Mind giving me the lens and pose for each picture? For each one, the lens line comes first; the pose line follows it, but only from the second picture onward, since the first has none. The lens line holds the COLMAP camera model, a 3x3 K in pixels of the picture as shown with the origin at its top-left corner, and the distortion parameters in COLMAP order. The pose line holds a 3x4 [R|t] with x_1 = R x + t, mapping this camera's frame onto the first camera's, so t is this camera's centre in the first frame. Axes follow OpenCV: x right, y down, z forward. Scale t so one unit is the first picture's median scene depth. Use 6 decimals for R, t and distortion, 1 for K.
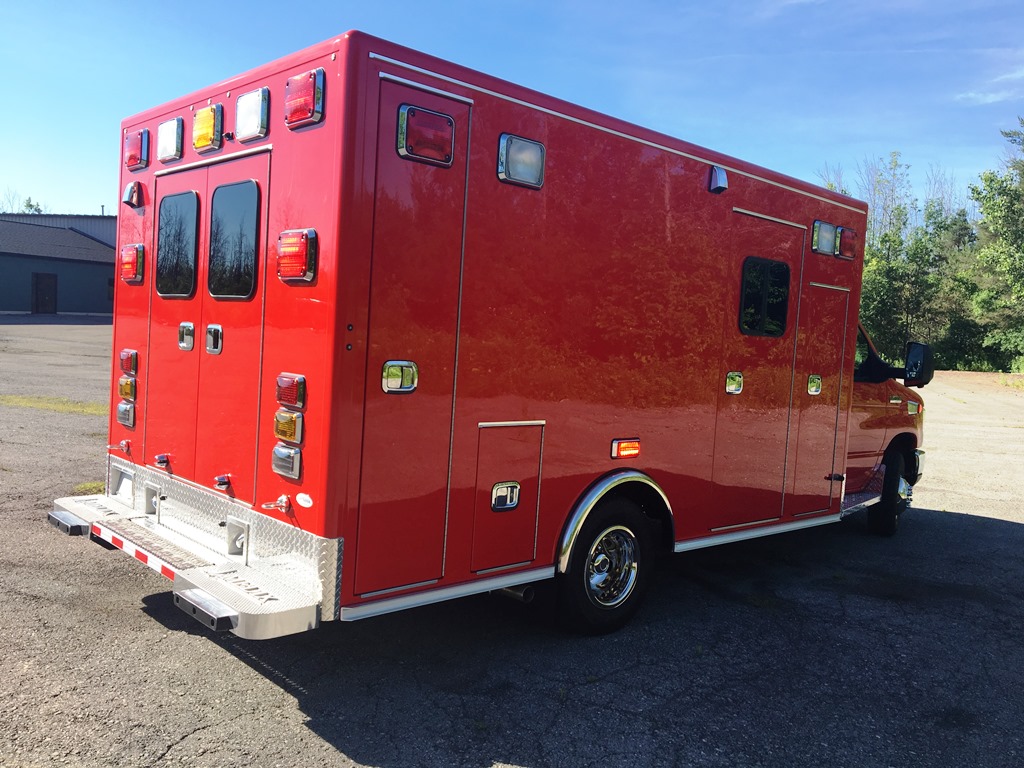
lens RADIAL K [[858.4, 0, 512.0], [0, 858.4, 384.0], [0, 0, 1]] dist [0.107085, -0.180905]
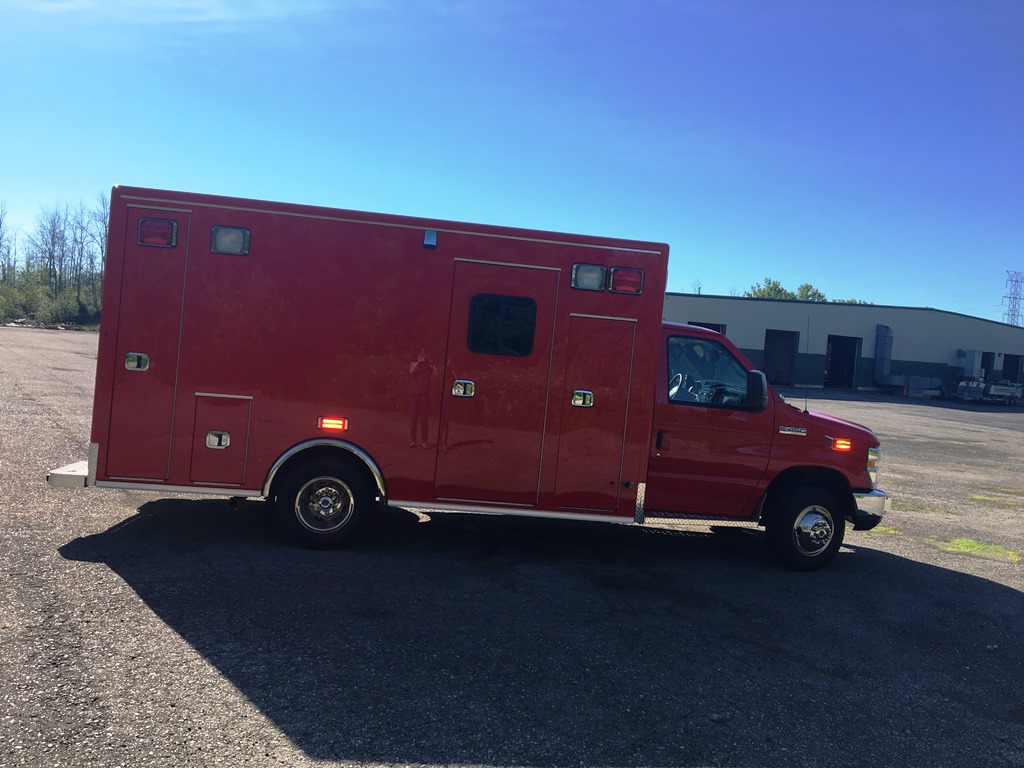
lens RADIAL K [[850.8, 0, 512.0], [0, 850.8, 384.0], [0, 0, 1]] dist [0.001434, 0.001101]
pose [[0.812386, 0.029940, -0.582350, 1.166547], [-0.067721, 0.996767, -0.043226, 0.045553], [0.579174, 0.074553, 0.811788, -0.009207]]
